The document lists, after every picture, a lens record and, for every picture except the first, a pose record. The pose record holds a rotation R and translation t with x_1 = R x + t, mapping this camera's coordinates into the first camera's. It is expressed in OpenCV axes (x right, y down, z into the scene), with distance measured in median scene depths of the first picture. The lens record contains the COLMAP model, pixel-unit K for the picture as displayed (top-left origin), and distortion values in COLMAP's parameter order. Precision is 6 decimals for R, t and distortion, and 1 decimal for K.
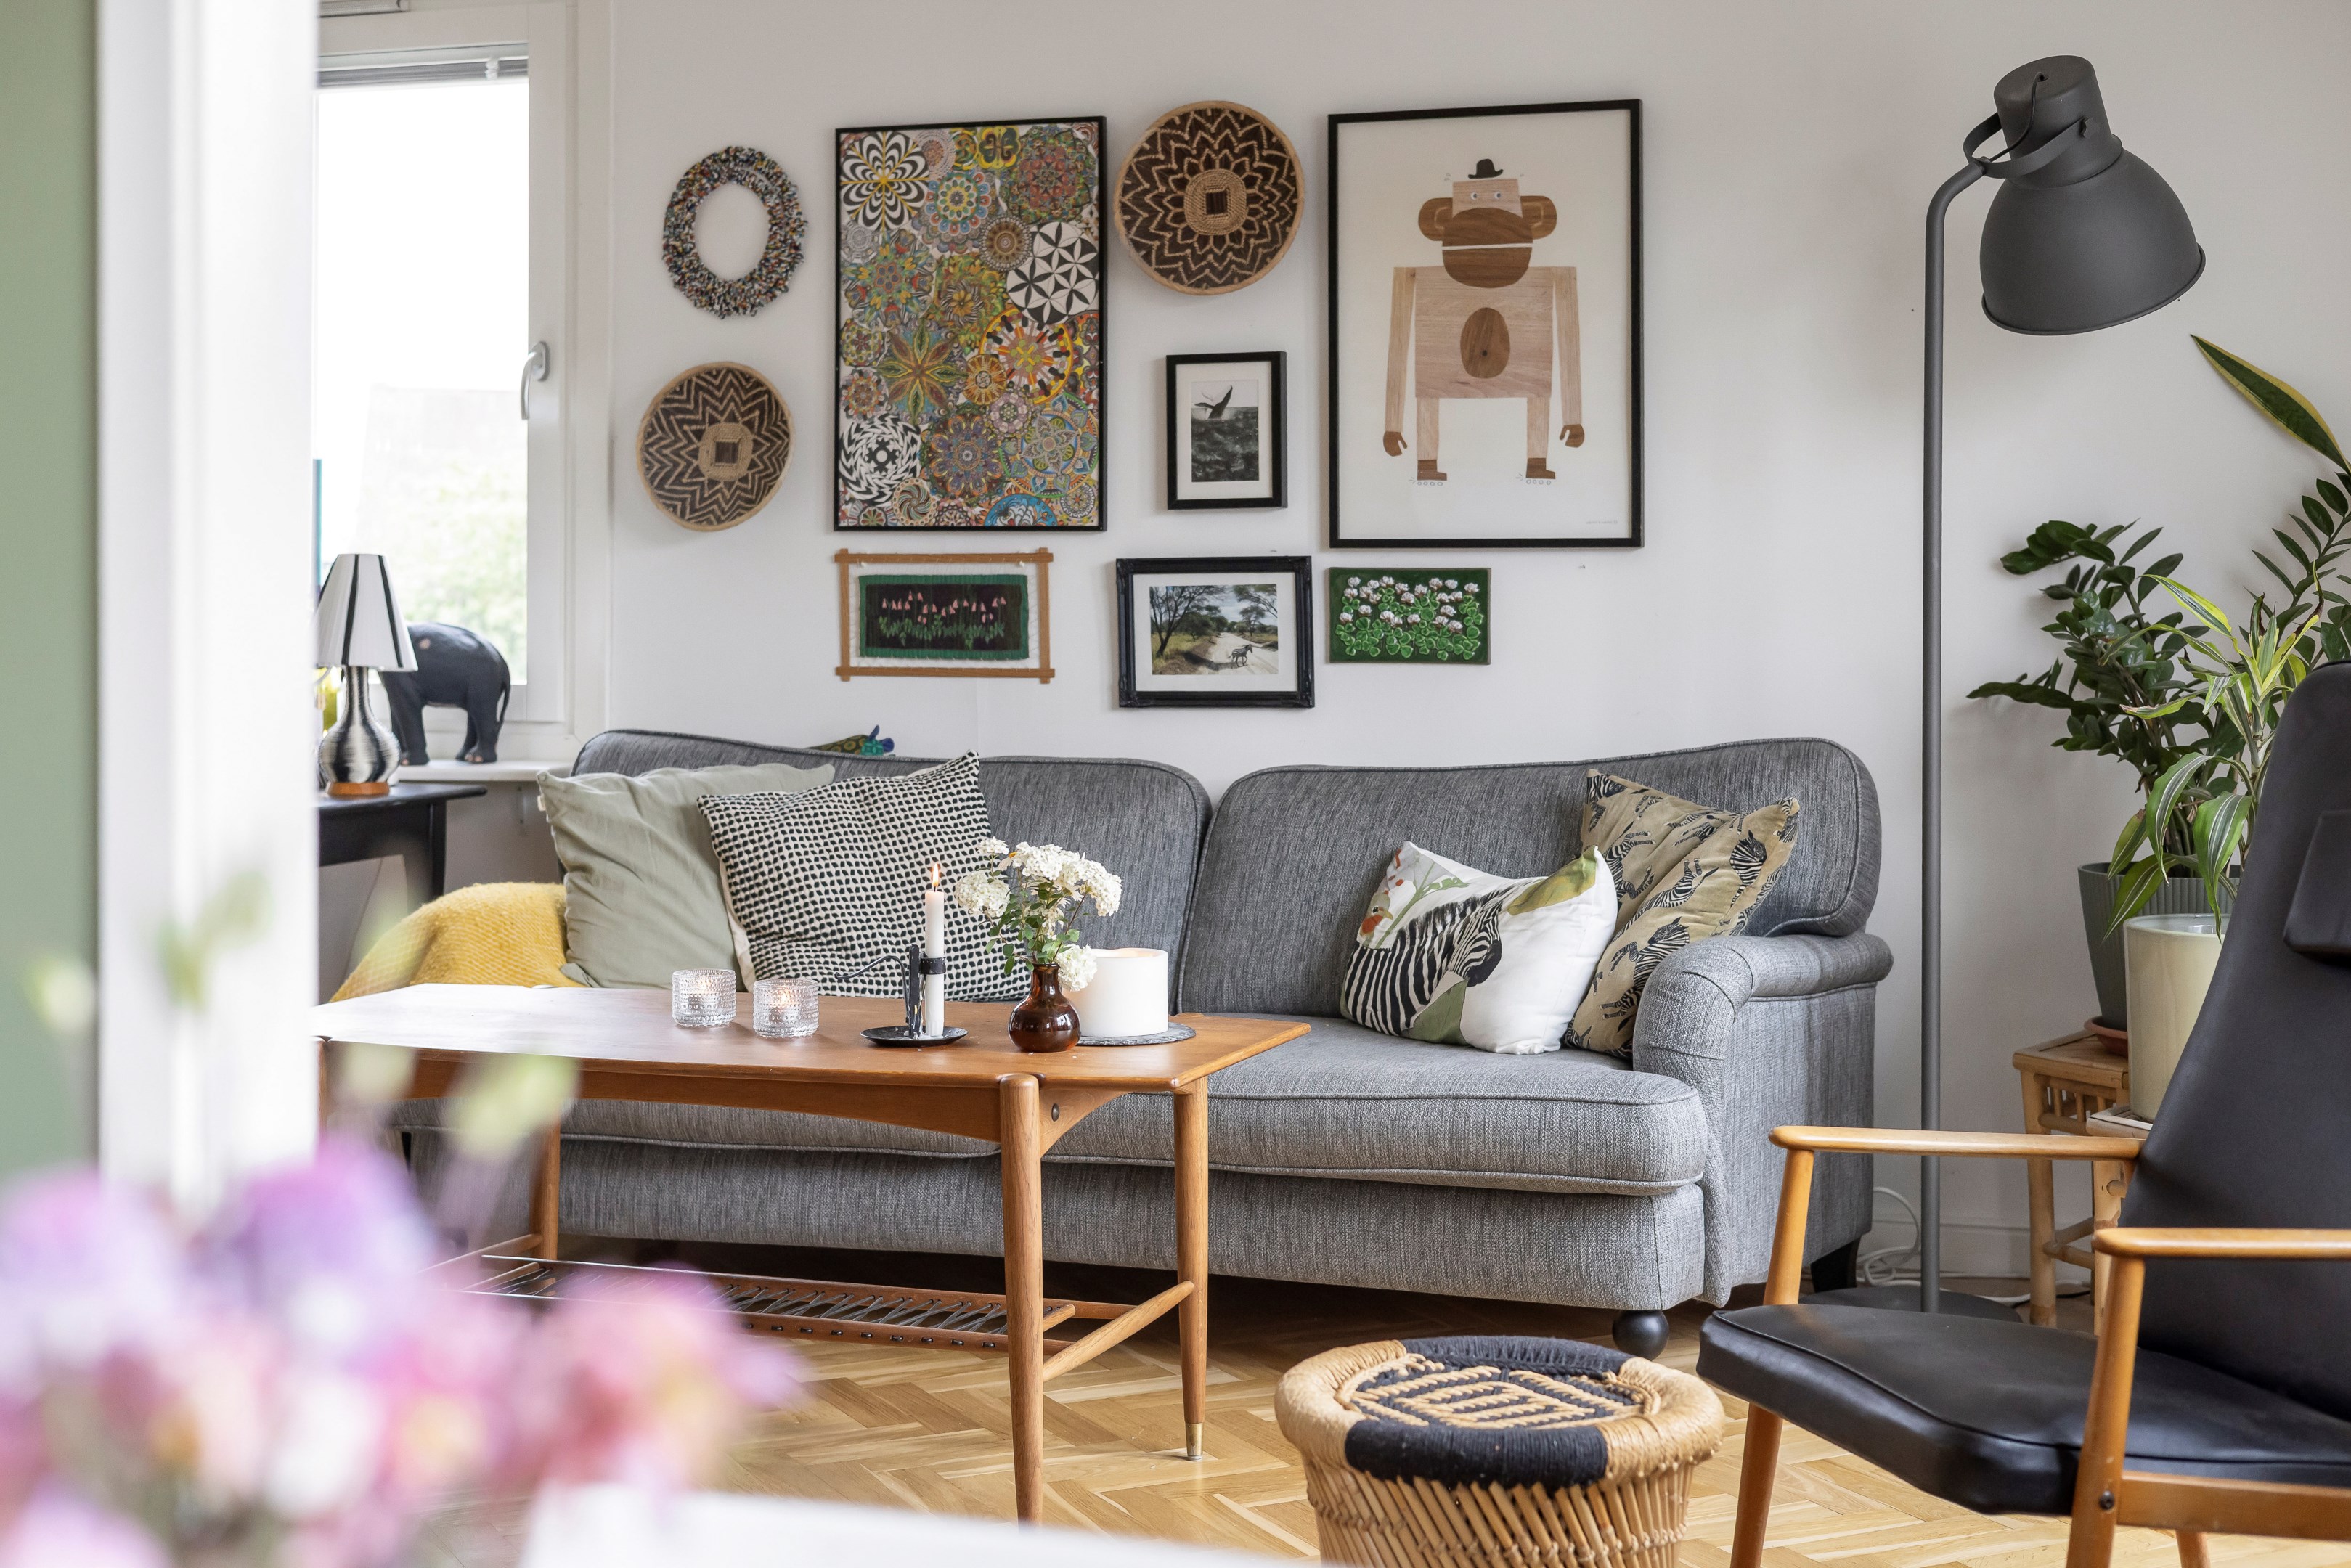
lens RADIAL K [[3316.6, 0, 1190.3], [0, 3316.6, 548.9], [0, 0, 1]] dist [0.008931, 0.045912]
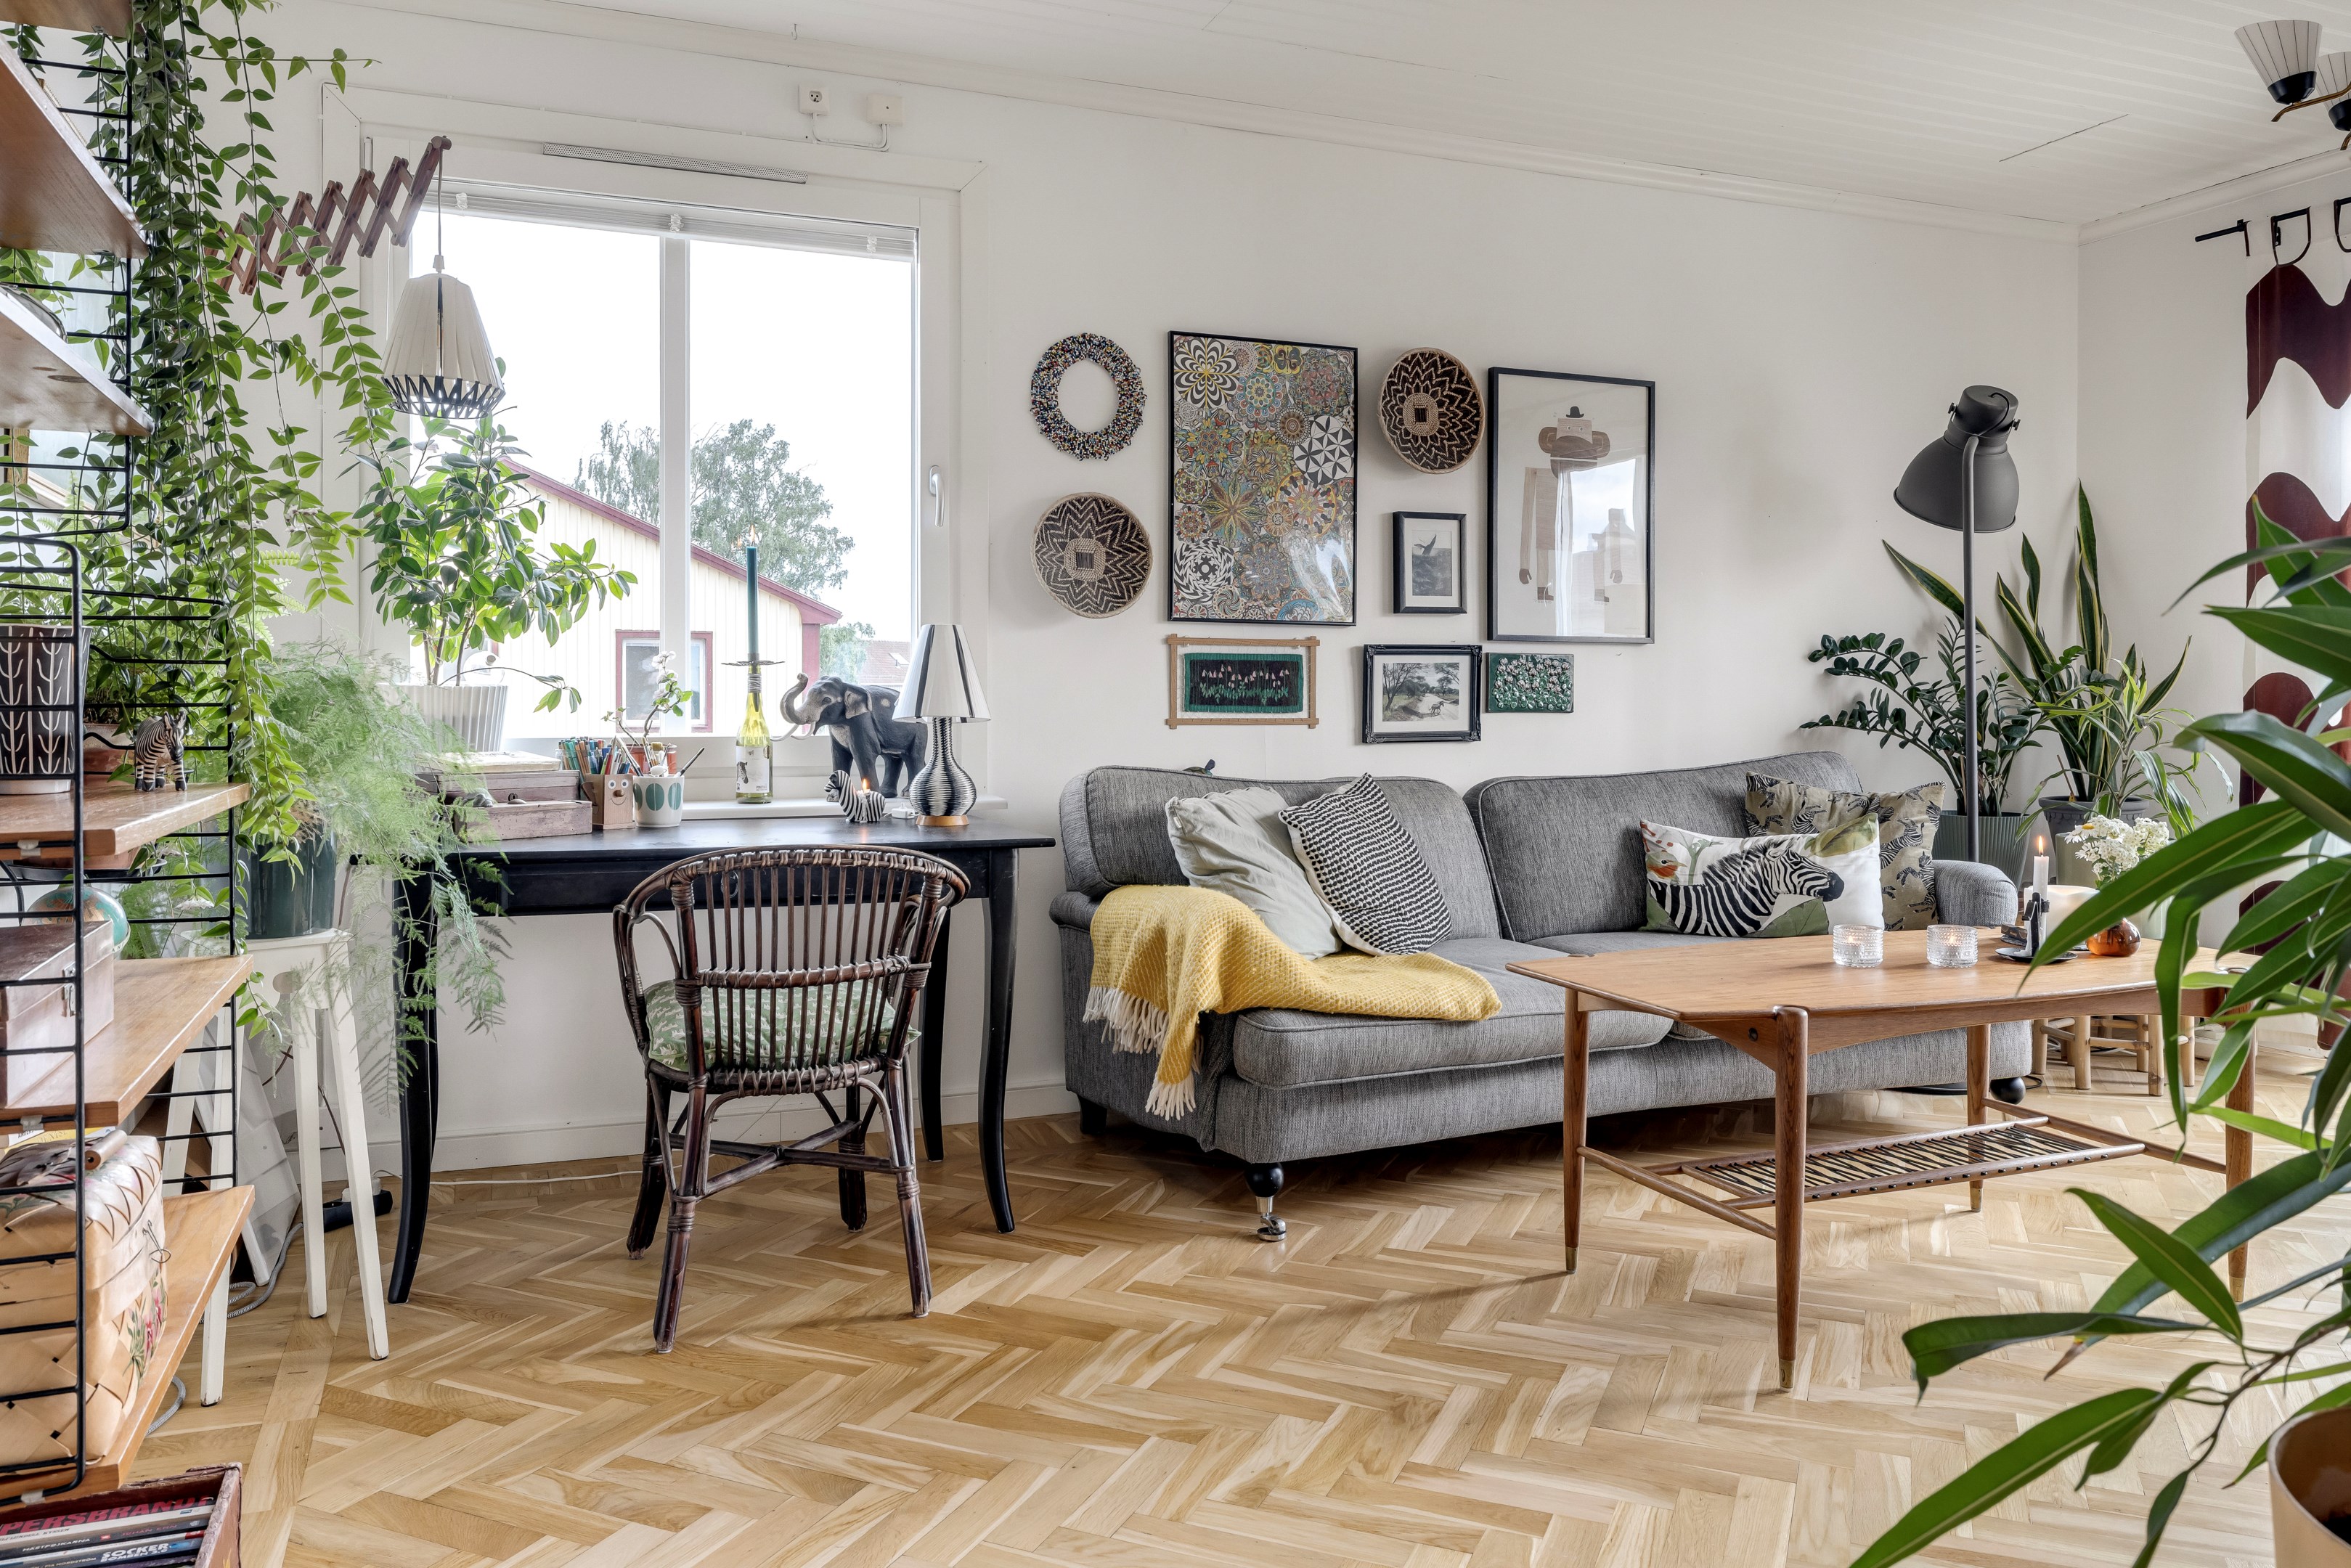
lens RADIAL K [[1683.0, 0, 1185.0], [0, 1683.0, 709.4], [0, 0, 1]] dist [-0.007002, 0.006999]
pose [[0.746763, -0.002337, 0.665086, -0.587876], [-0.010167, 0.999837, 0.014929, 0.021686], [-0.665013, -0.017911, 0.746617, 0.481910]]
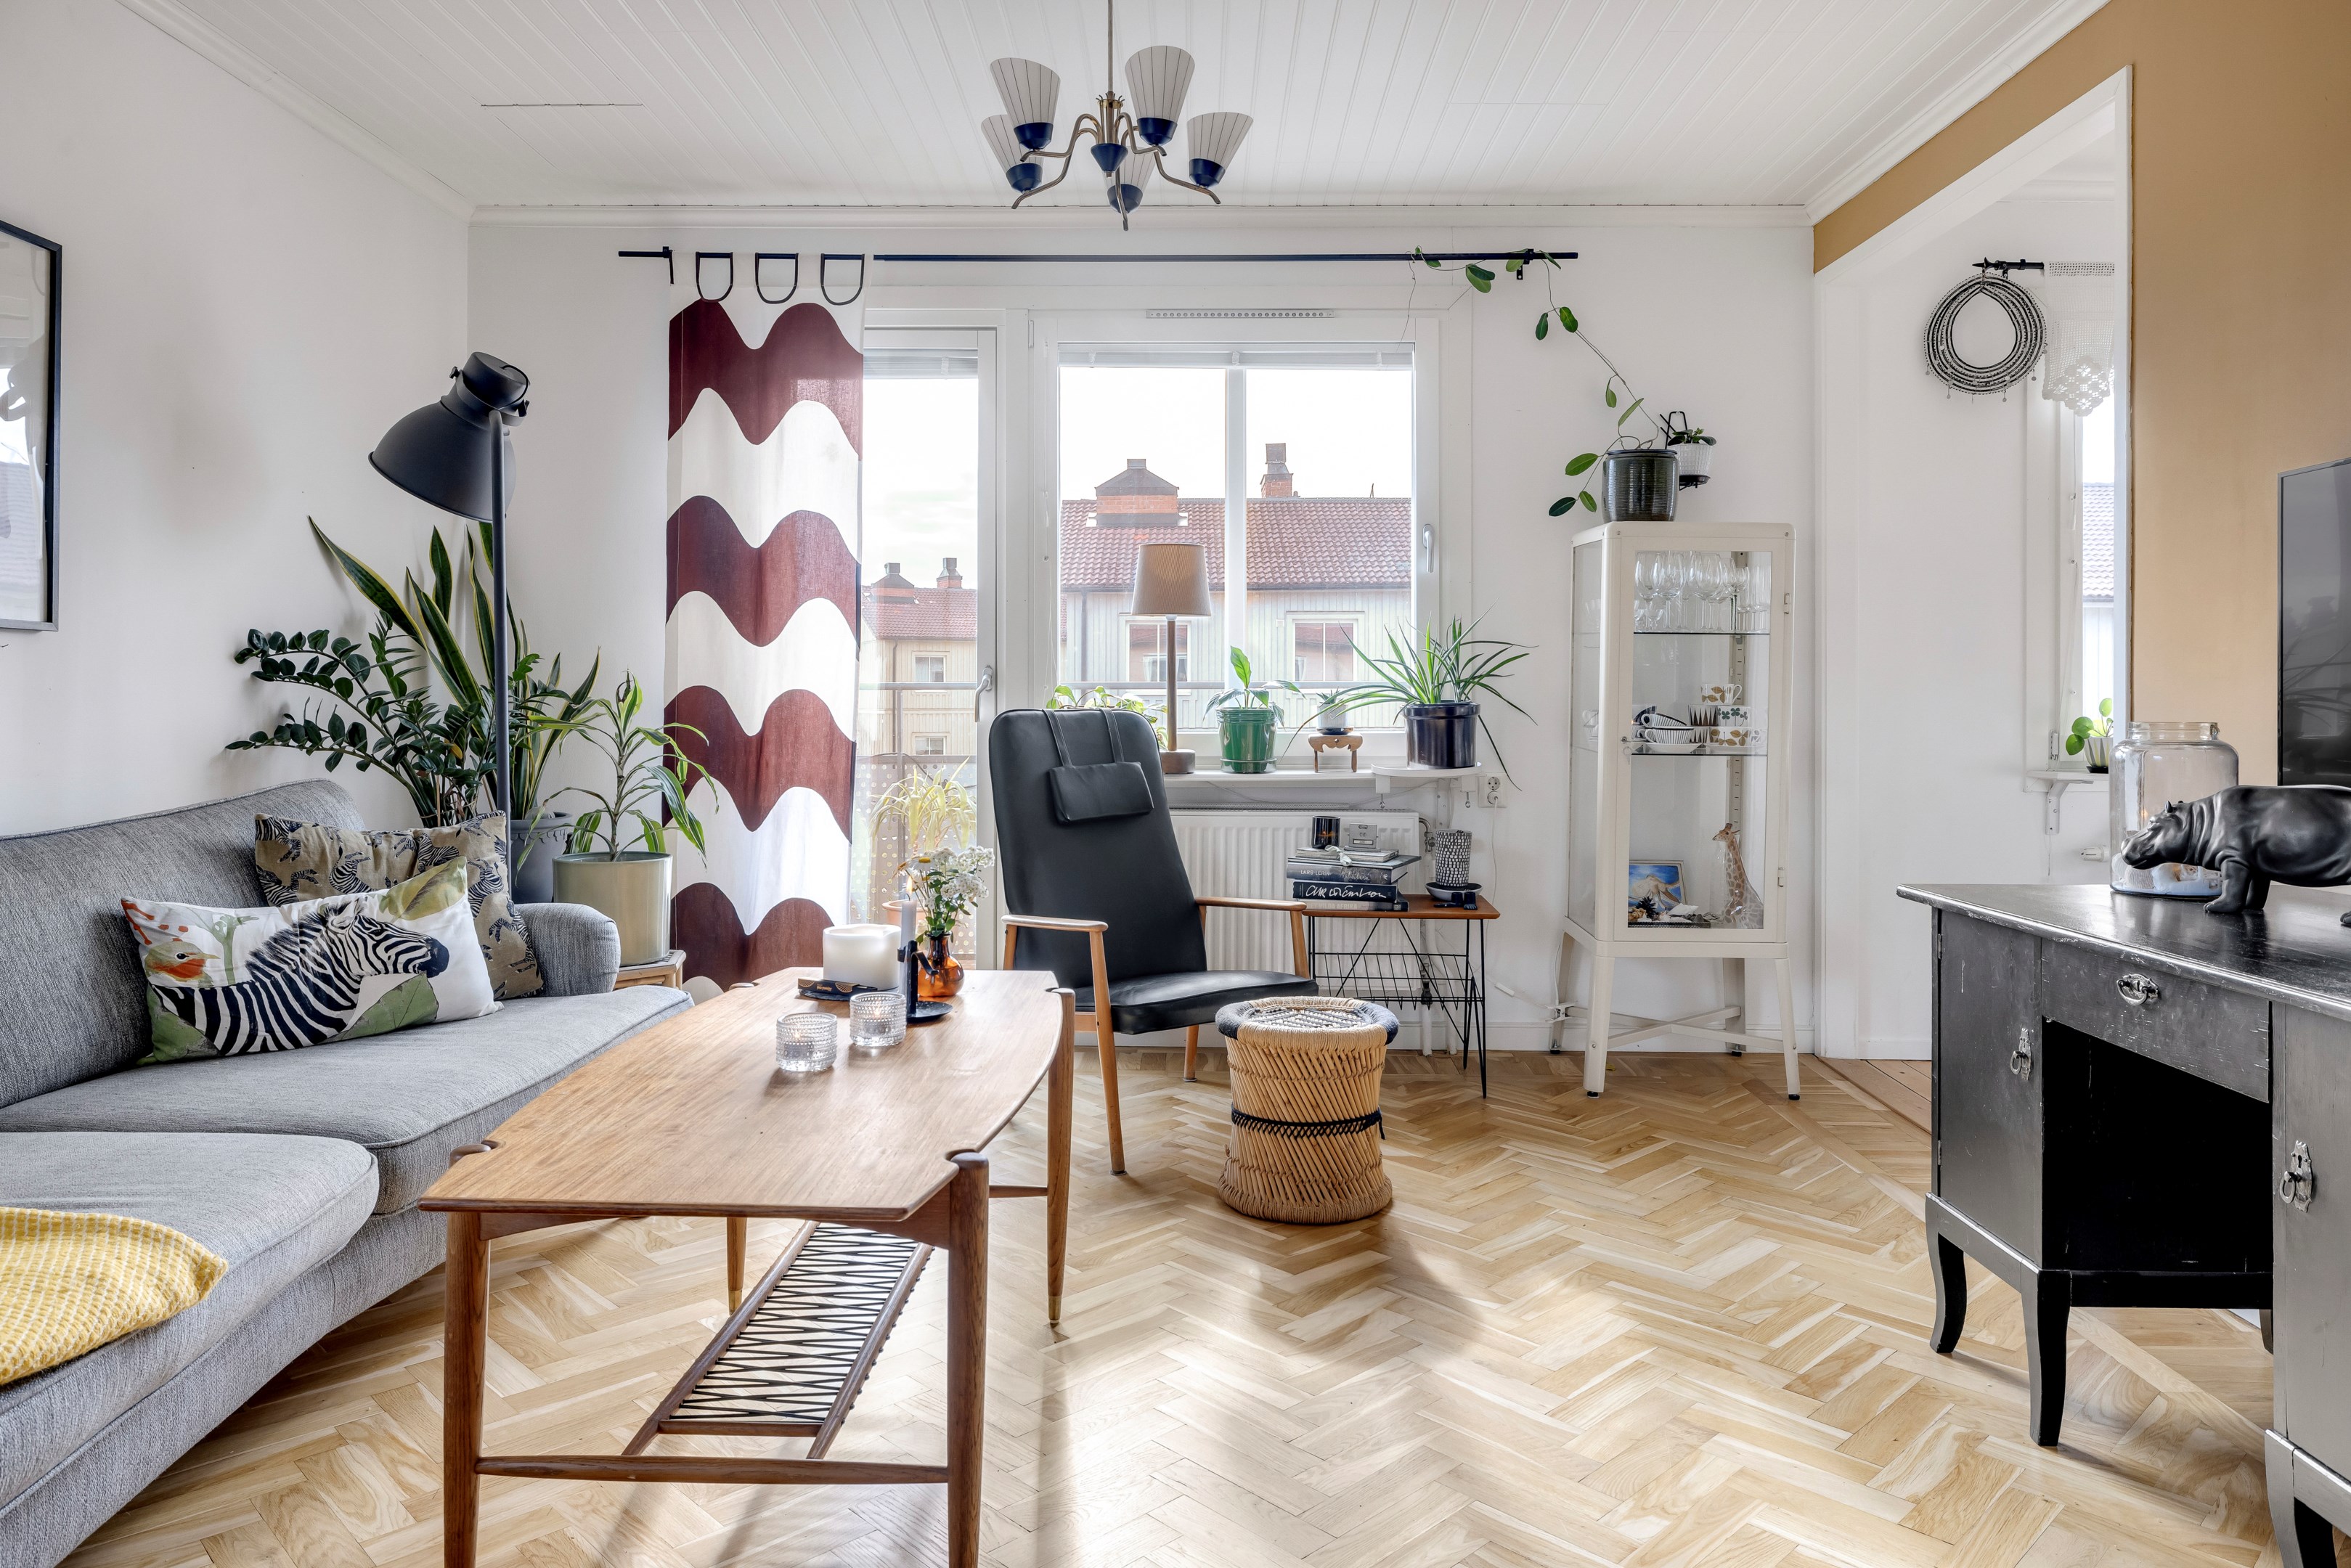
lens RADIAL K [[1515.4, 0, 1182.1], [0, 1515.4, 706.5], [0, 0, 1]] dist [-0.006617, 0.000197]
pose [[-0.327085, -0.003369, 0.944989, -0.464763], [-0.017935, 0.999836, -0.002643, 0.019012], [-0.944825, -0.017813, -0.327092, 0.754477]]
